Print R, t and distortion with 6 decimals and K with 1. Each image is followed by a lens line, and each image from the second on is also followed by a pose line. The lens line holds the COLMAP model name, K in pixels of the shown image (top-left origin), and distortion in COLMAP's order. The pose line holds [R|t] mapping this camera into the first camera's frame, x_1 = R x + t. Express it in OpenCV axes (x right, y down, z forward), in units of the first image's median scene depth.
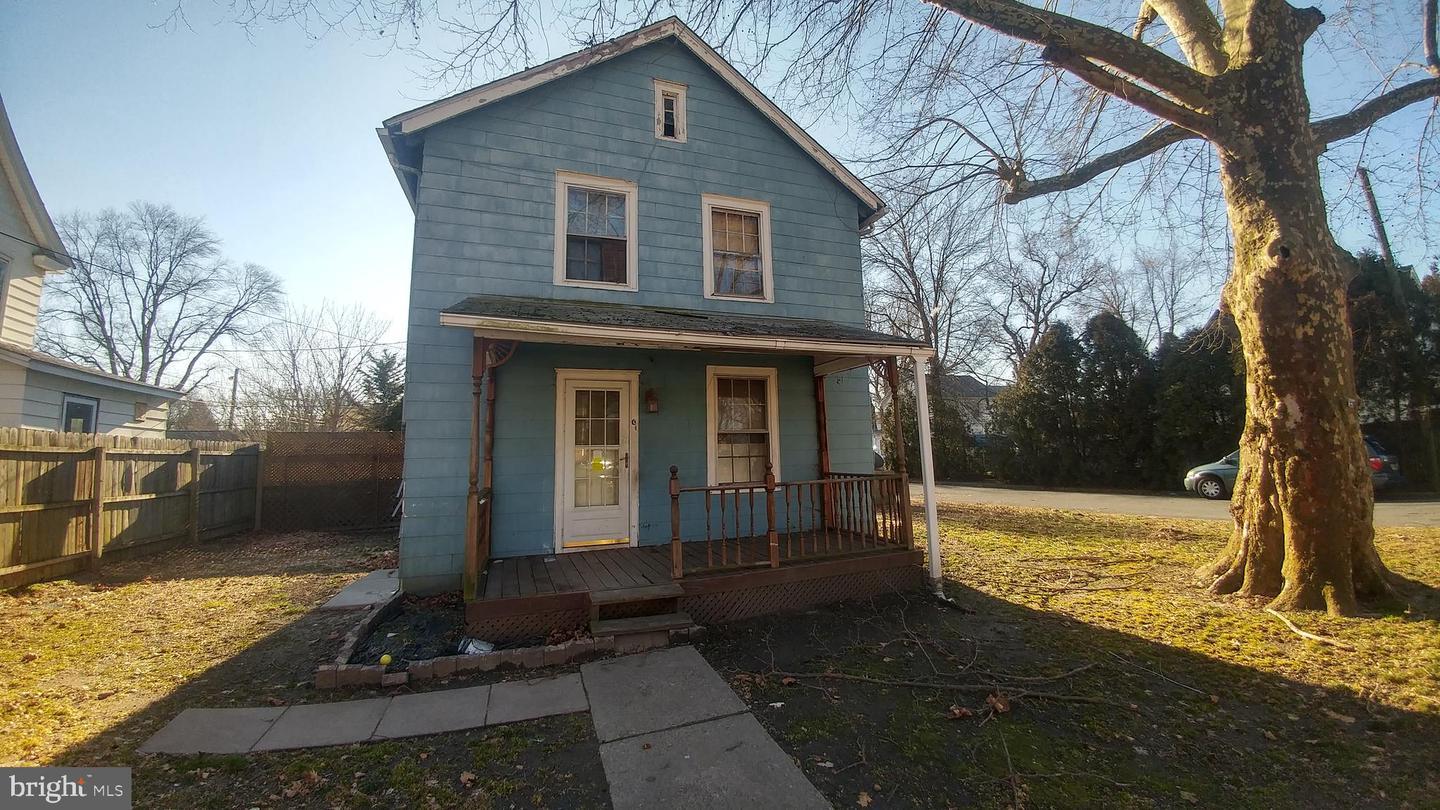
lens RADIAL K [[529.7, 0, 745.2], [0, 529.7, 383.3], [0, 0, 1]] dist [-0.053983, -0.002599]
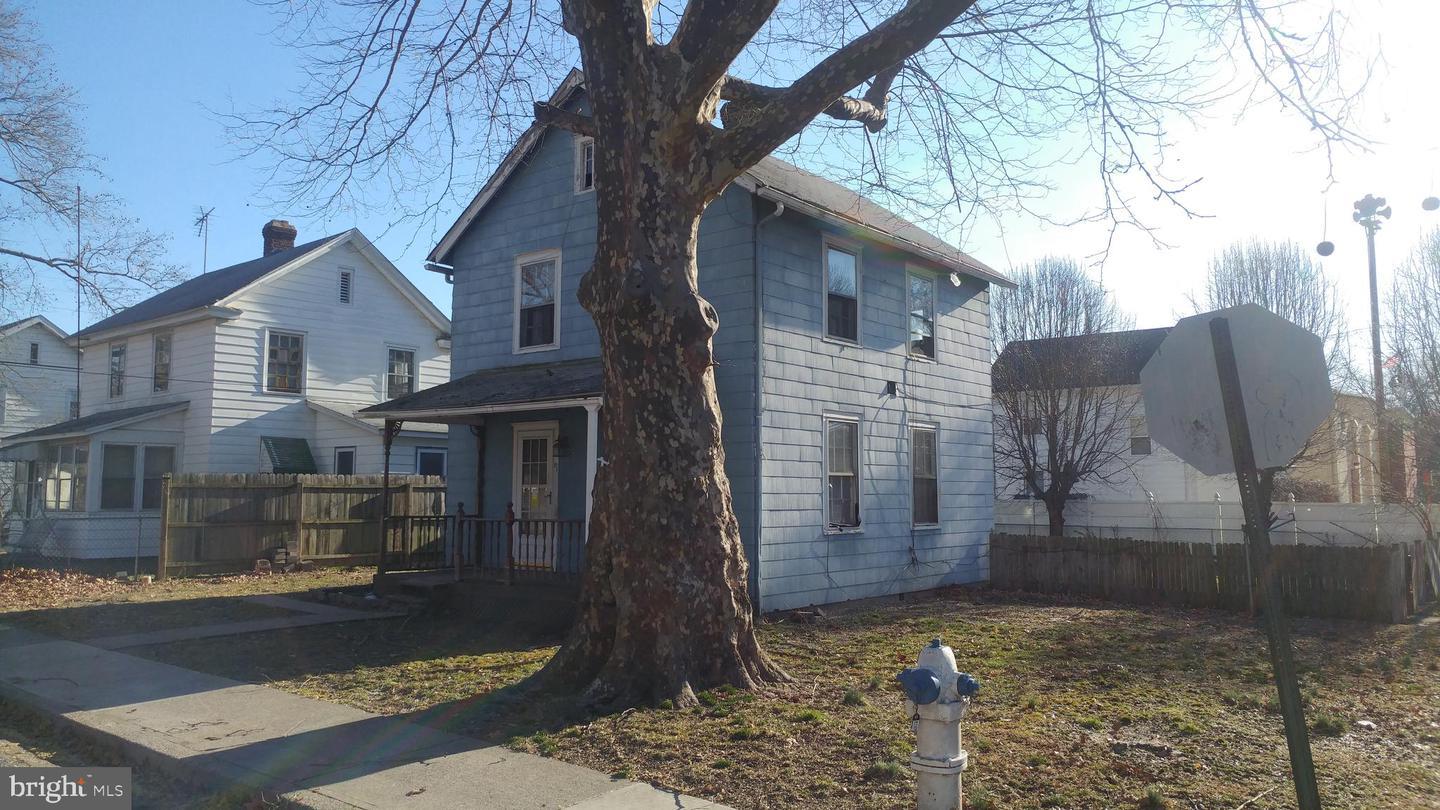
lens RADIAL K [[1038.8, 0, 703.2], [0, 1038.8, 405.4], [0, 0, 1]] dist [0.004579, 0.012535]
pose [[0.490767, -0.045604, -0.870097, 1.859102], [0.094378, 0.995536, 0.001054, -0.027543], [0.866165, -0.082635, 0.492880, 0.163551]]
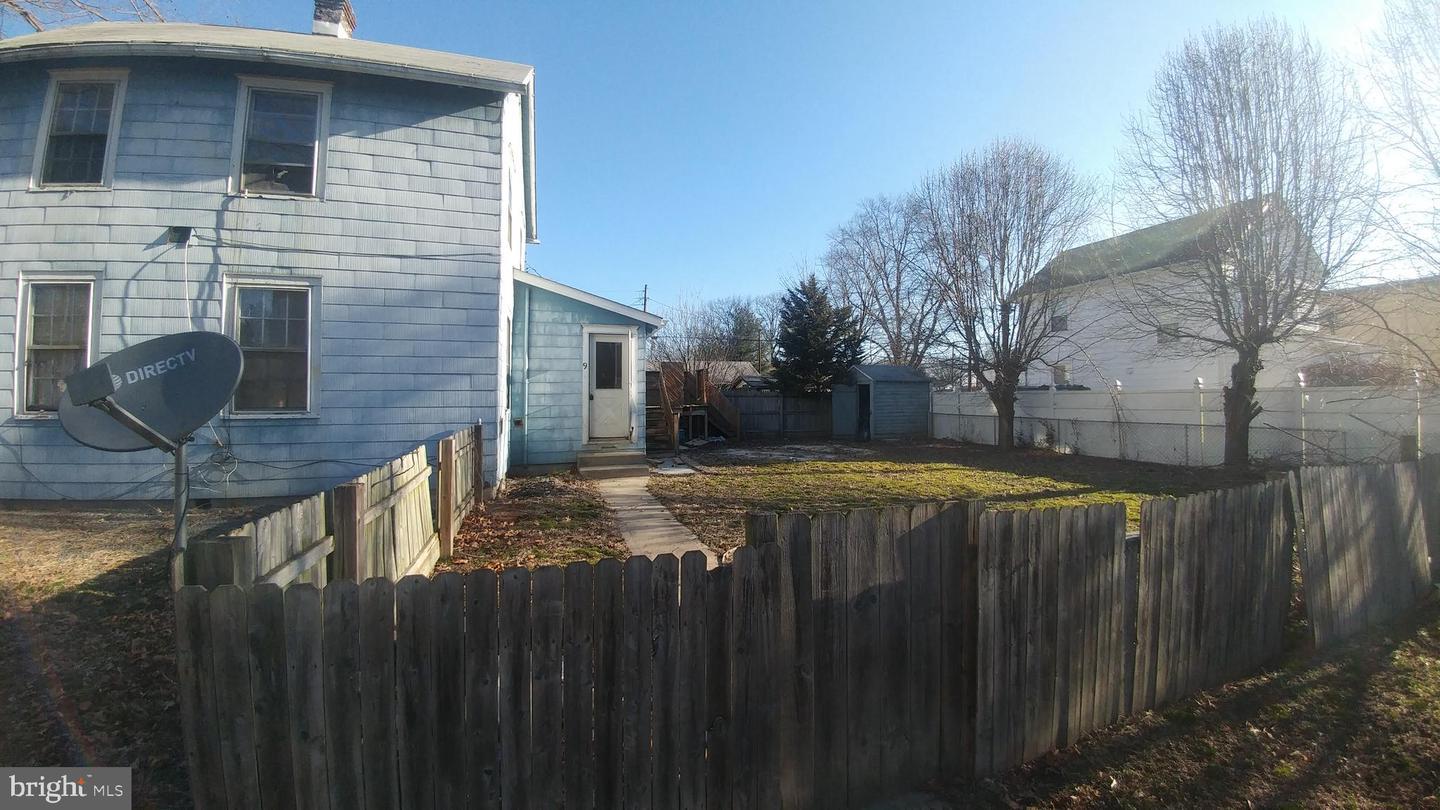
lens RADIAL K [[529.7, 0, 745.2], [0, 529.7, 390.7], [0, 0, 1]] dist [-0.053983, -0.002599]
pose [[-0.016450, 0.010192, -0.999813, 0.897645], [0.129770, 0.991512, 0.007972, 0.353553], [0.991408, -0.129615, -0.017633, 2.565527]]
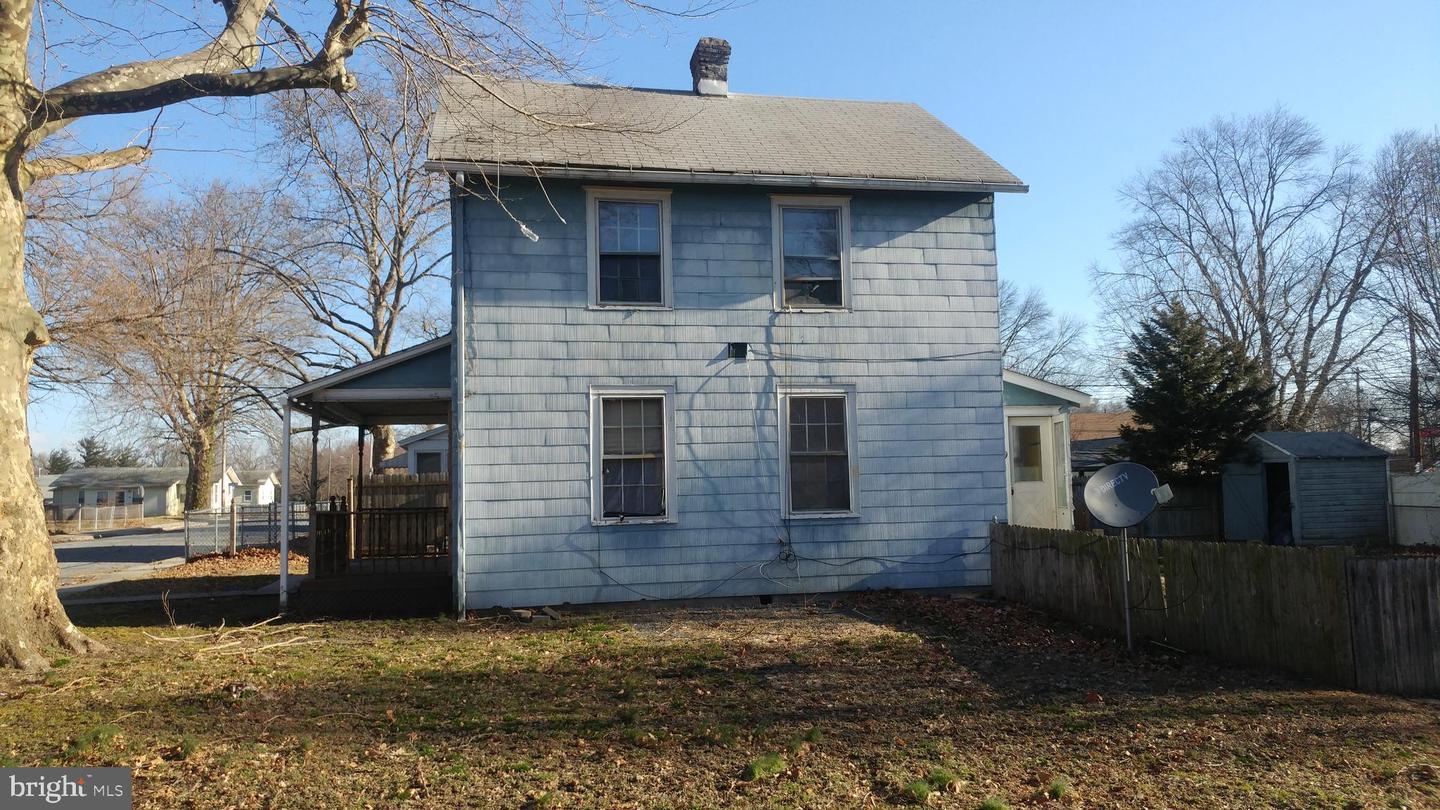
lens RADIAL K [[1038.8, 0, 708.3], [0, 1038.8, 412.8], [0, 0, 1]] dist [0.004579, 0.012535]
pose [[-0.178491, -0.043371, -0.982985, 1.960919], [0.151595, 0.985887, -0.071026, 0.214671], [0.972193, -0.161694, -0.169397, 1.889294]]
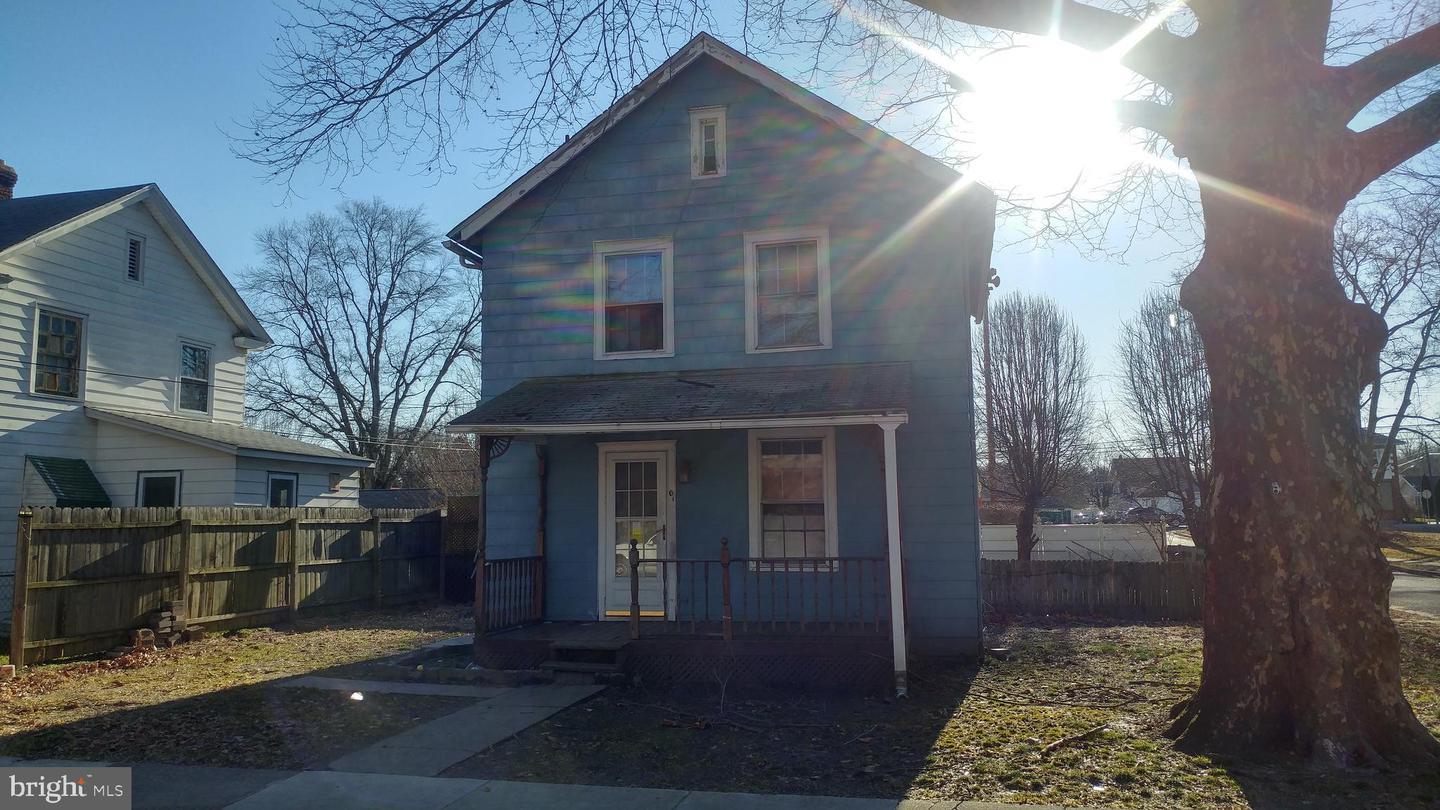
lens RADIAL K [[1038.8, 0, 714.7], [0, 1038.8, 402.7], [0, 0, 1]] dist [0.004579, 0.012535]
pose [[0.825461, -0.047670, -0.562443, 0.906536], [0.062446, 0.998023, 0.007061, -0.098881], [0.560995, -0.040951, 0.826806, -0.513289]]
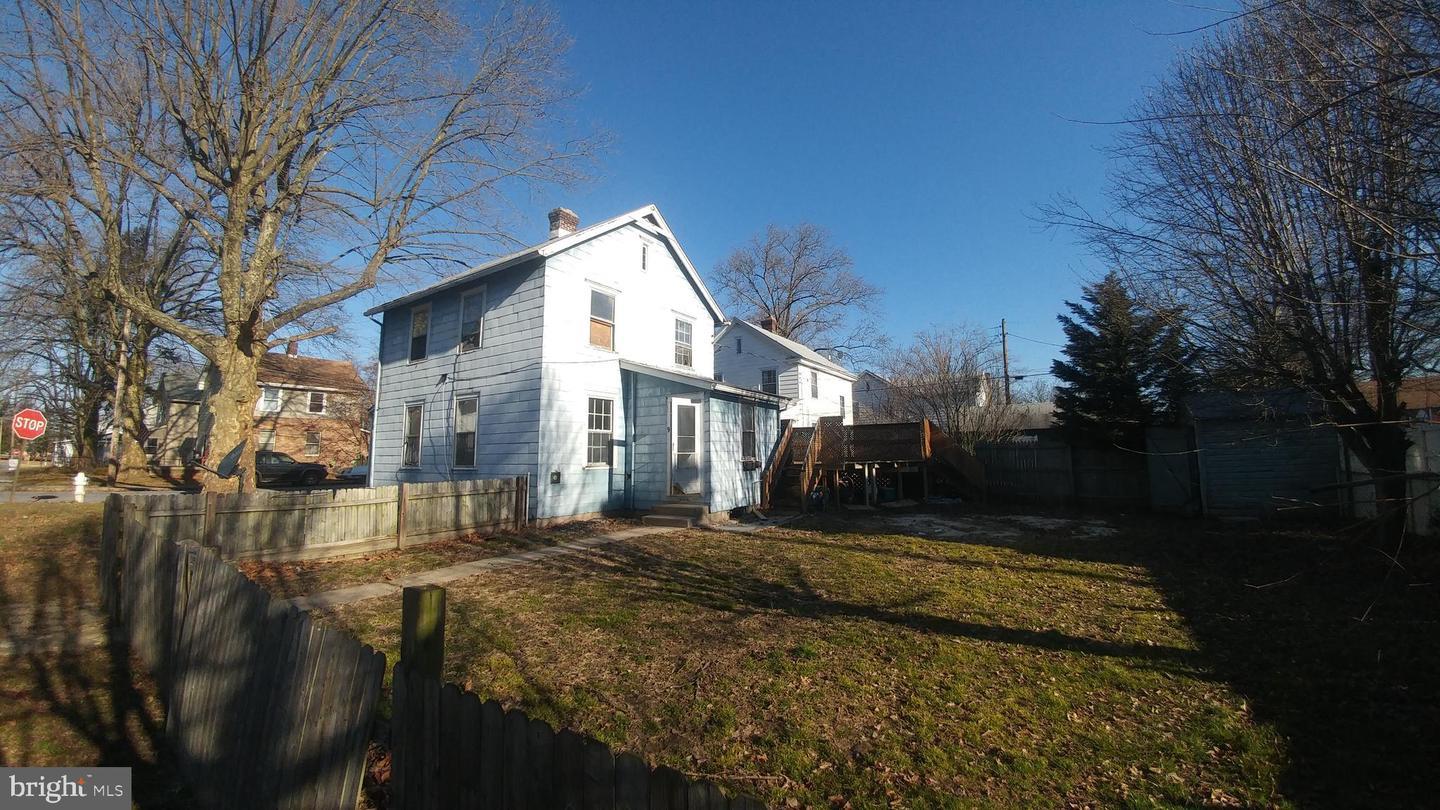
lens RADIAL K [[529.7, 0, 719.4], [0, 529.7, 383.2], [0, 0, 1]] dist [-0.053983, -0.002599]
pose [[-0.807893, -0.044113, -0.587677, 0.381628], [0.109101, 0.968762, -0.222703, 0.495389], [0.579143, -0.244036, -0.777843, 3.579536]]
